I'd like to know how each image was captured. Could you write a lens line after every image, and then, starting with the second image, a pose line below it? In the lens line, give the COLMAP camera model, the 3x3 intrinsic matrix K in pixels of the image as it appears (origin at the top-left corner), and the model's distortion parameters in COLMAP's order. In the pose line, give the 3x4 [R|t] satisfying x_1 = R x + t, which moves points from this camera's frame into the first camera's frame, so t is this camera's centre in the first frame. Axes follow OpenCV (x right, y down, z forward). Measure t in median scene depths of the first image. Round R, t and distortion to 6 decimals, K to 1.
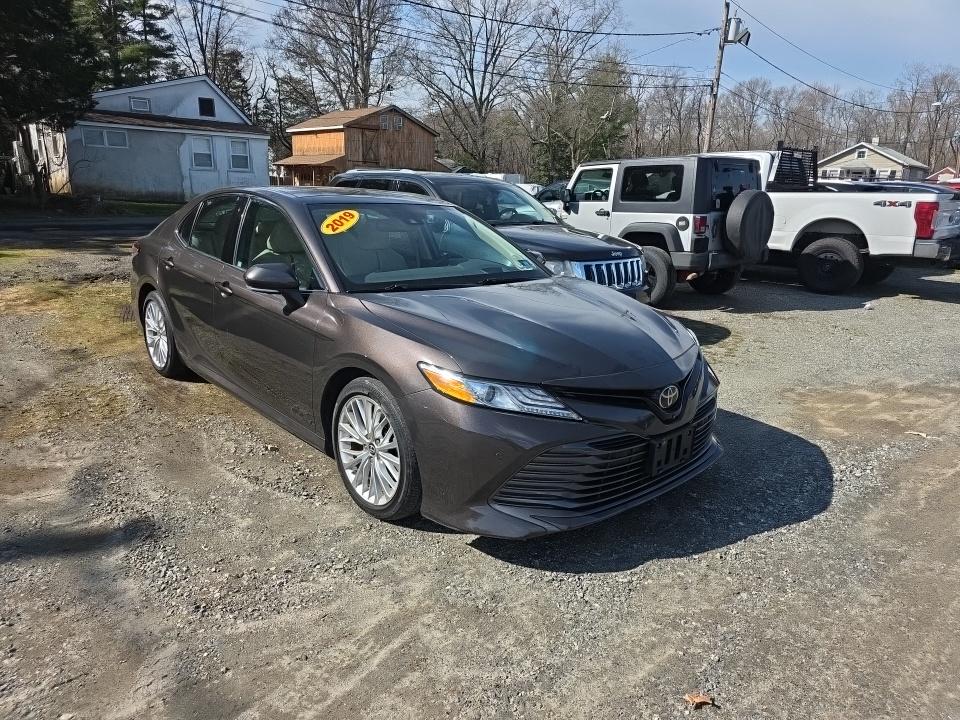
lens RADIAL K [[647.2, 0, 481.3], [0, 647.2, 361.5], [0, 0, 1]] dist [0.029514, -0.025009]
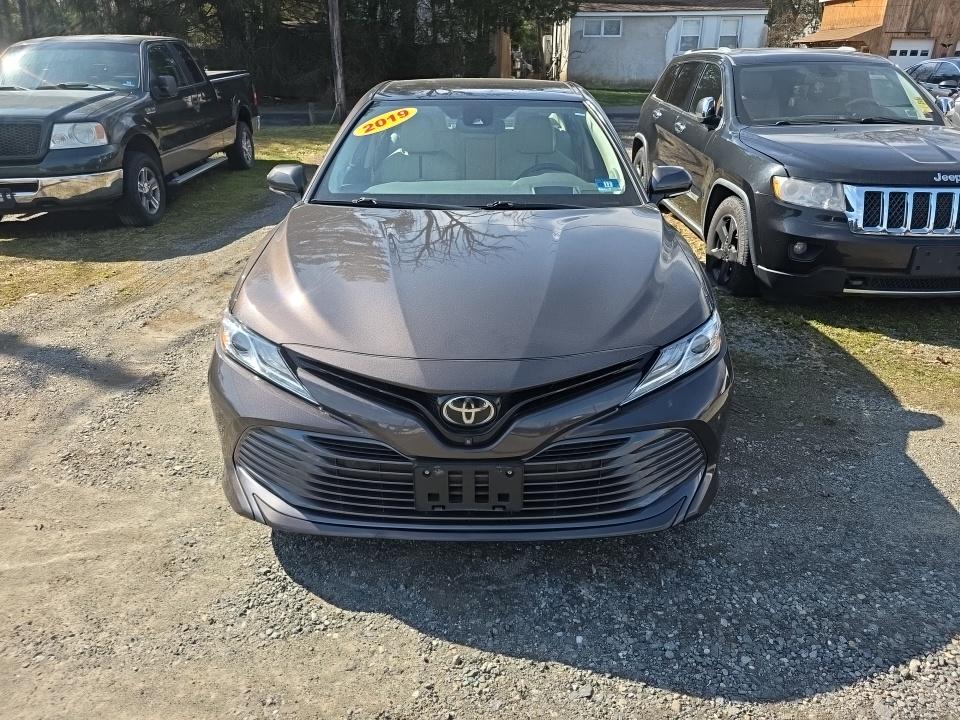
lens RADIAL K [[647.2, 0, 481.1], [0, 647.2, 357.5], [0, 0, 1]] dist [0.029514, -0.025009]
pose [[0.730050, 0.251408, -0.635469, 0.380970], [-0.152360, 0.966346, 0.207275, -0.074042], [0.666193, -0.054501, 0.743785, 0.281182]]
